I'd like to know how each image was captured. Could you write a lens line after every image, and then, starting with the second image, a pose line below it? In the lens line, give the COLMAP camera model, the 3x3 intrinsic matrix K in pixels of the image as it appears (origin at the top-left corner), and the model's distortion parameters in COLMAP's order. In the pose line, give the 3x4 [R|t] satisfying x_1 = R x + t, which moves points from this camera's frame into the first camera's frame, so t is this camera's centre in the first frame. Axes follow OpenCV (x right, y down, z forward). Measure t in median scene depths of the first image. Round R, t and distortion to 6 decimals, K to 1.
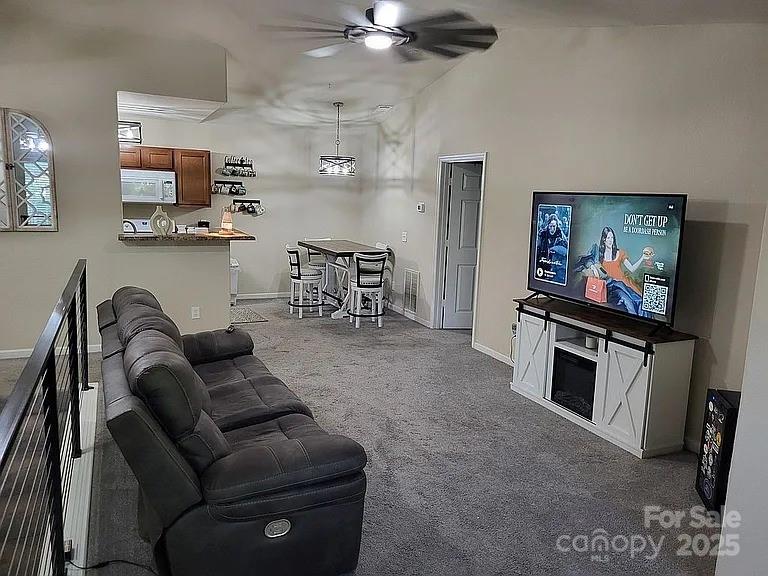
lens RADIAL K [[583.3, 0, 386.3], [0, 583.3, 288.0], [0, 0, 1]] dist [0.028853, -0.021099]
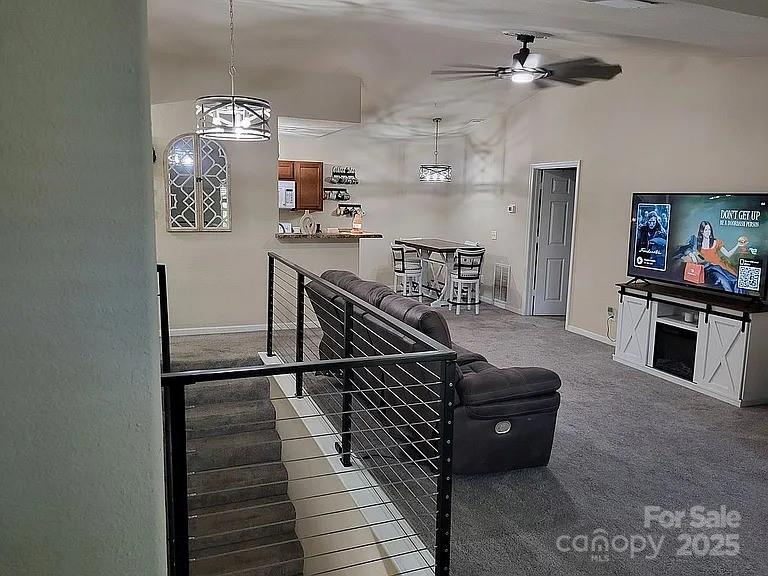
lens RADIAL K [[583.3, 0, 383.0], [0, 583.3, 282.5], [0, 0, 1]] dist [0.028853, -0.021099]
pose [[0.998179, -0.004619, -0.060137, -0.192513], [0.003591, 0.999846, -0.017185, 0.037426], [0.060207, 0.016938, 0.998042, -0.228044]]
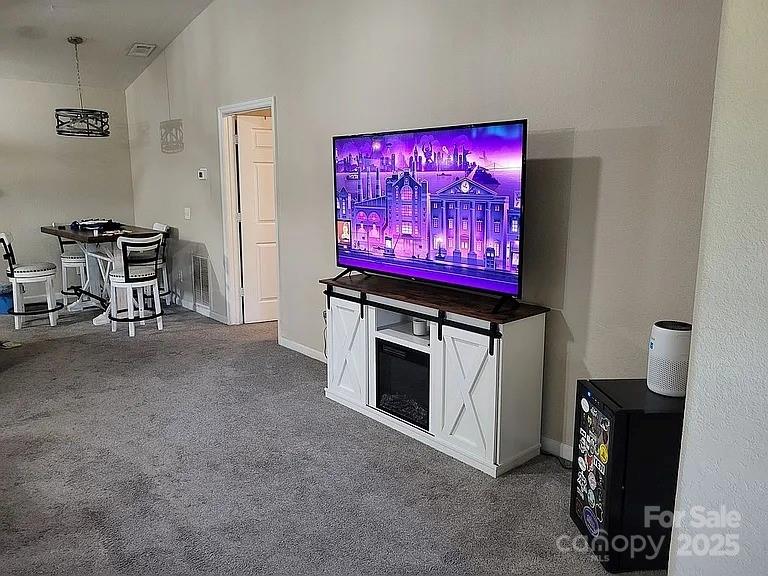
lens RADIAL K [[583.3, 0, 384.6], [0, 583.3, 281.6], [0, 0, 1]] dist [0.028853, -0.021099]
pose [[0.954457, -0.083918, 0.286305, 0.085288], [0.079494, 0.996468, 0.027060, 0.007857], [-0.287564, -0.003068, 0.957756, 0.261353]]
